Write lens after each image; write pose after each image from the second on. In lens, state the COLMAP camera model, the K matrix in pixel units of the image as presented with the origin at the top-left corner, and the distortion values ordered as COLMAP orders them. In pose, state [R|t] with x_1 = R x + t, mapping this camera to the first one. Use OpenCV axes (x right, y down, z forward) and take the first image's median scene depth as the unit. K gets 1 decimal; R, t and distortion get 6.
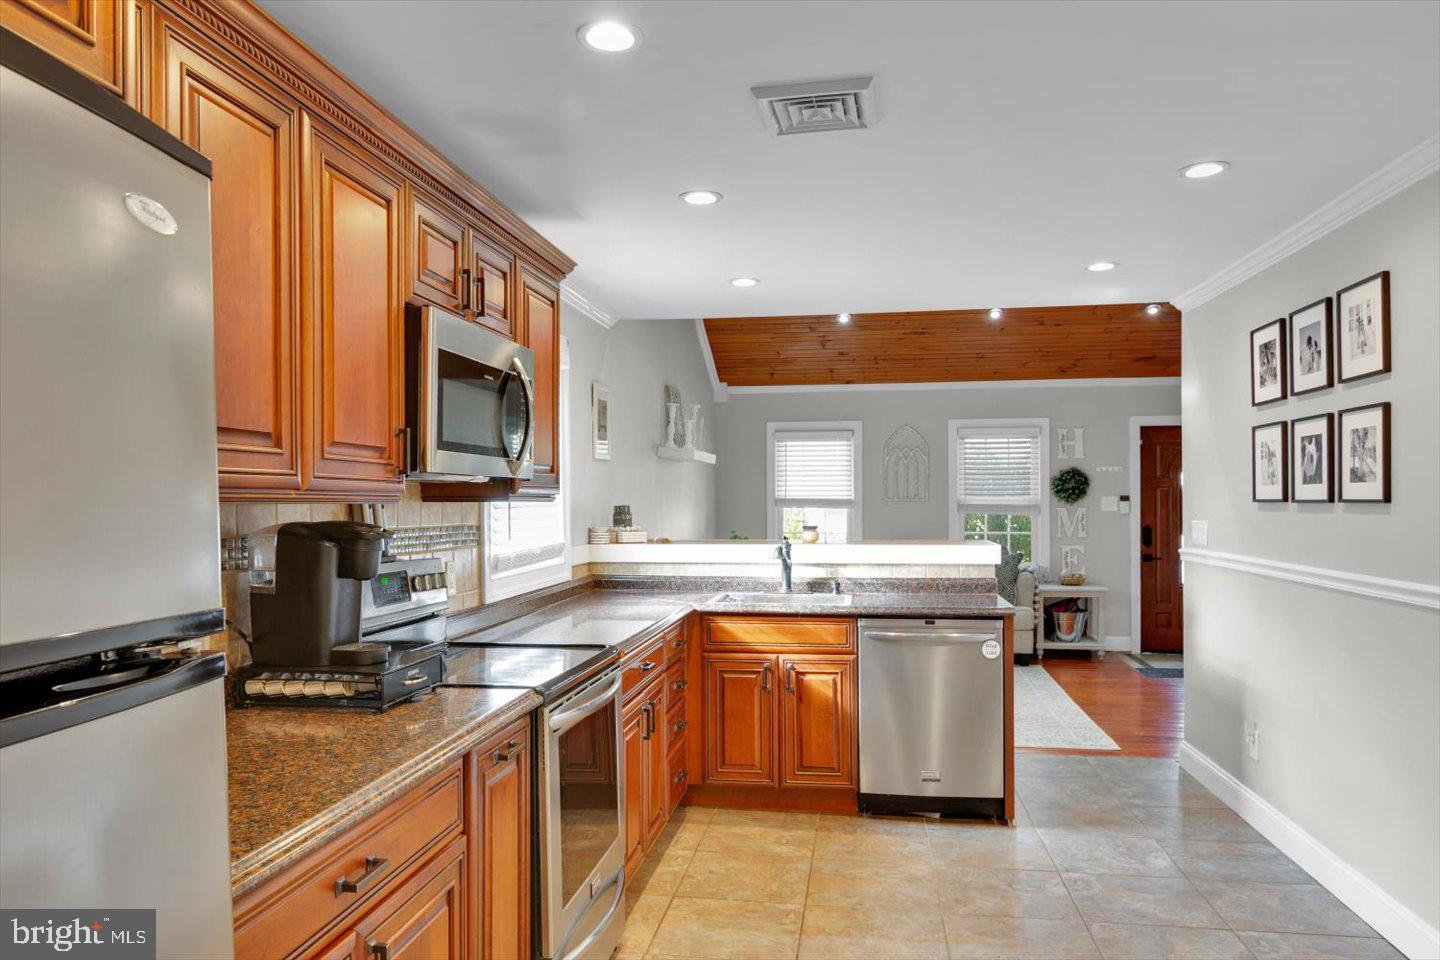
lens RADIAL K [[1024.9, 0, 707.2], [0, 1024.9, 507.4], [0, 0, 1]] dist [-0.004936, -0.004290]
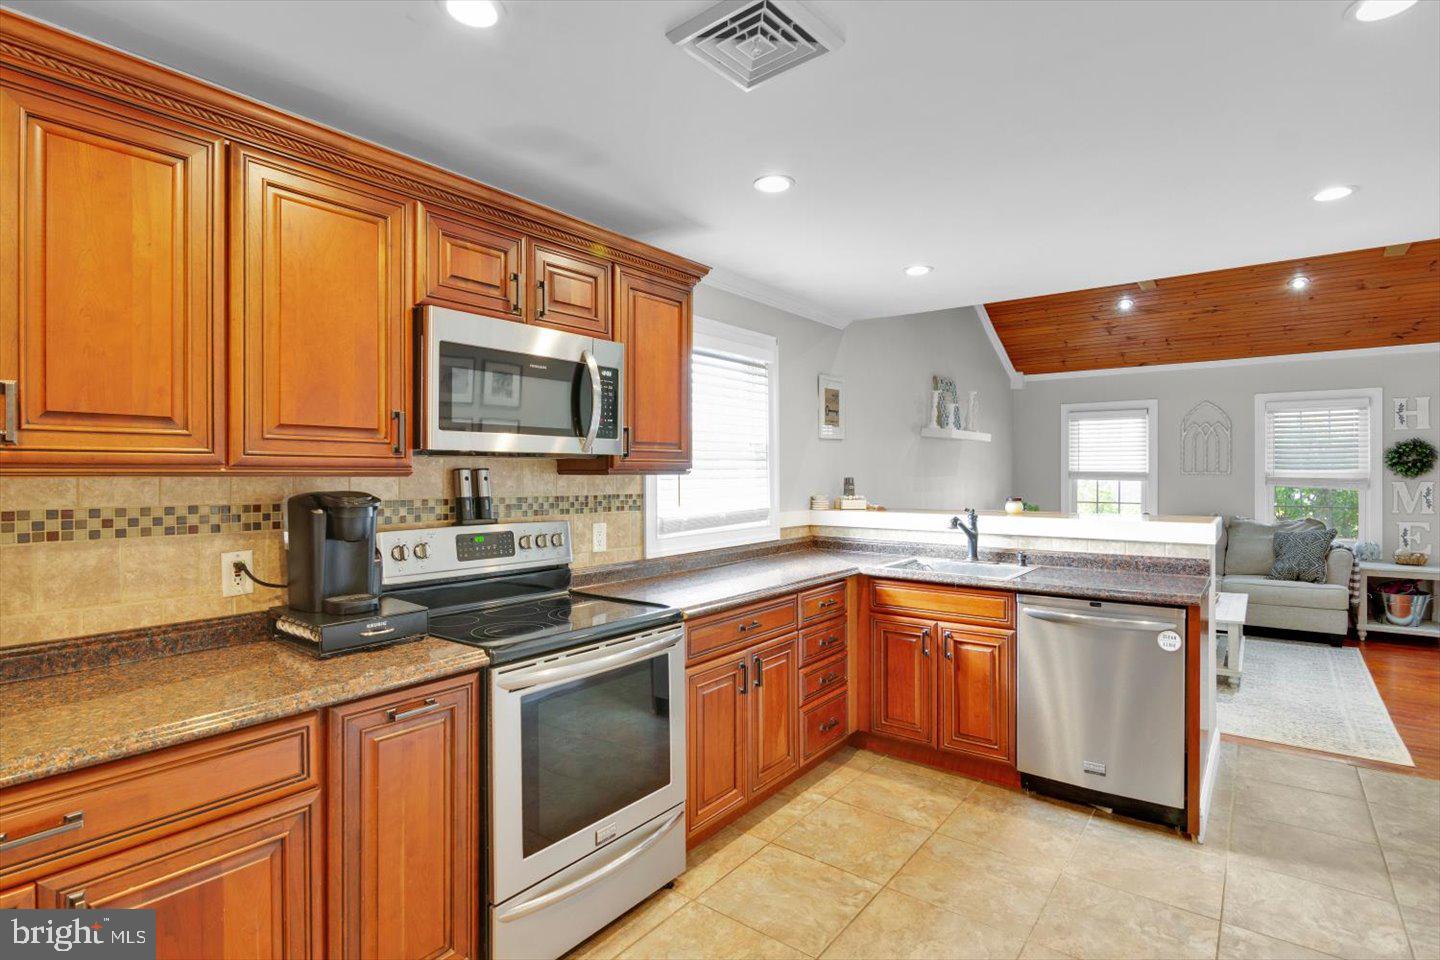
lens RADIAL K [[716.5, 0, 712.1], [0, 716.5, 475.2], [0, 0, 1]] dist [-0.010175, -0.002405]
pose [[0.875188, 0.004455, -0.483762, 0.186690], [-0.005596, 0.999984, -0.000915, -0.003059], [0.483751, 0.003508, 0.875199, 0.213101]]
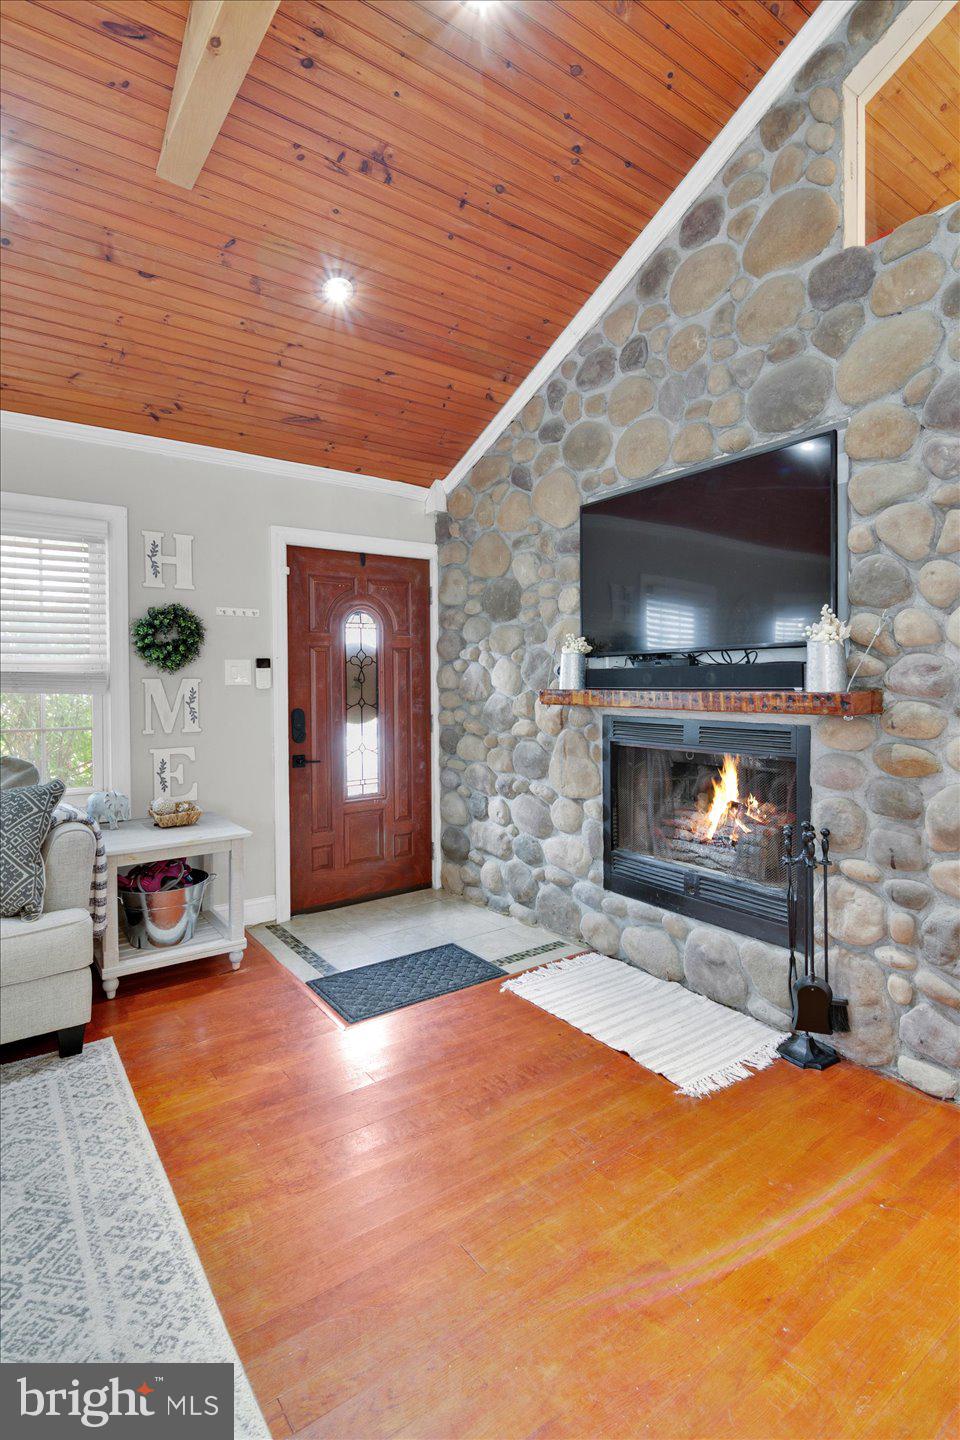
lens RADIAL K [[716.5, 0, 486.7], [0, 716.5, 689.4], [0, 0, 1]] dist [-0.010175, -0.002405]
pose [[0.705677, -0.007293, 0.708496, 0.353694], [0.007105, 0.999970, 0.003216, 0.010069], [-0.708498, 0.002764, 0.705707, 1.059171]]
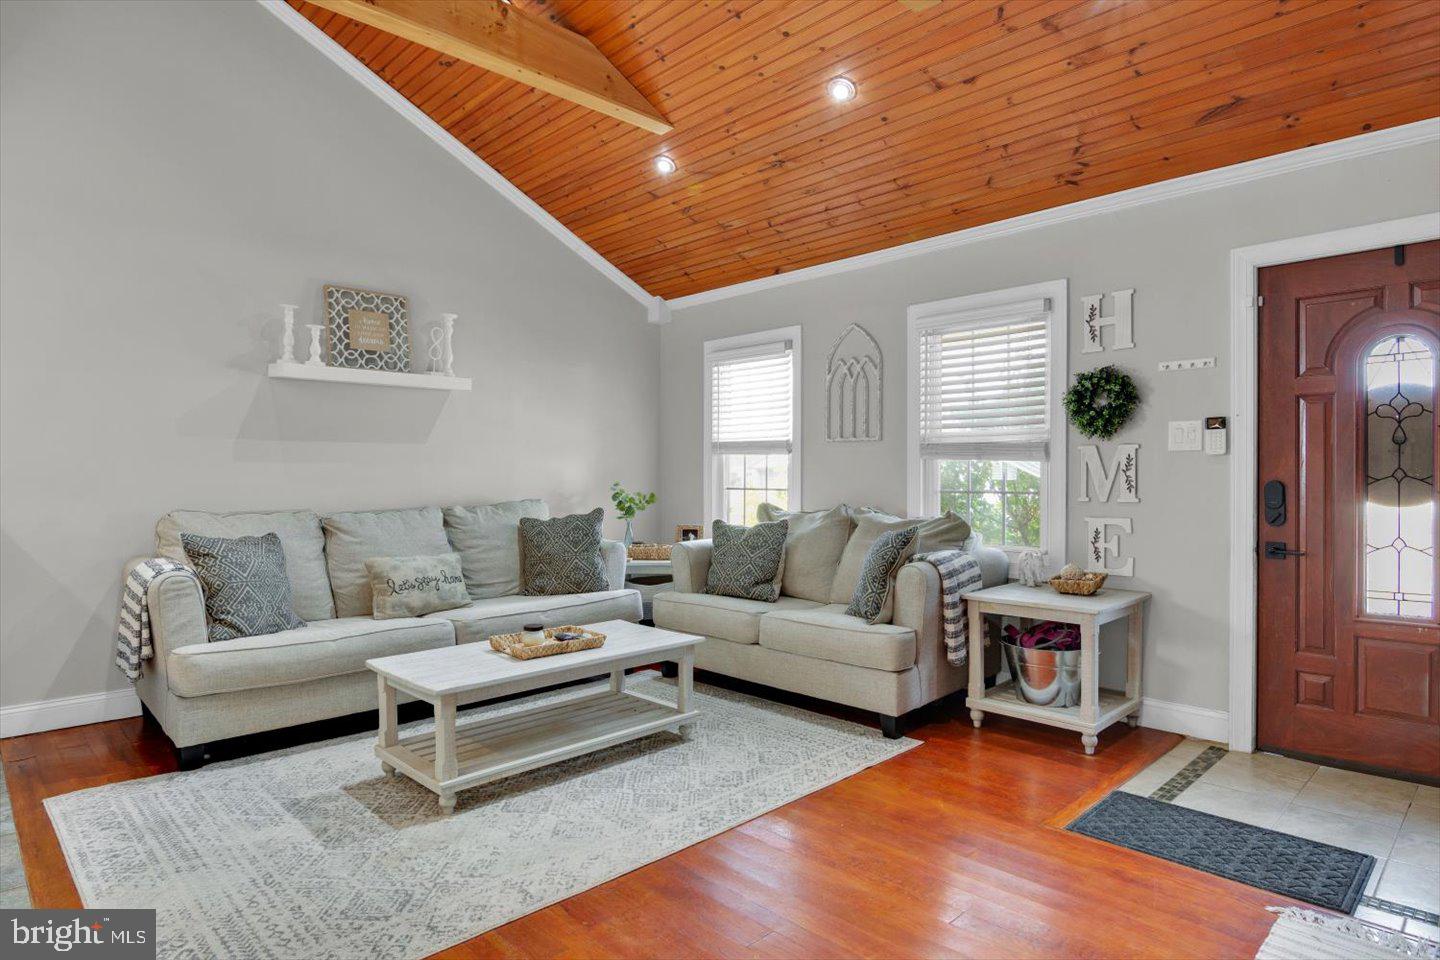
lens RADIAL K [[808.4, 0, 725.1], [0, 808.4, 483.7], [0, 0, 1]] dist [-0.001692, -0.001154]
pose [[0.804666, 0.008568, -0.593665, 0.766256], [-0.005379, 0.999960, 0.007140, 0.030885], [0.593703, -0.002552, 0.804680, 0.957400]]
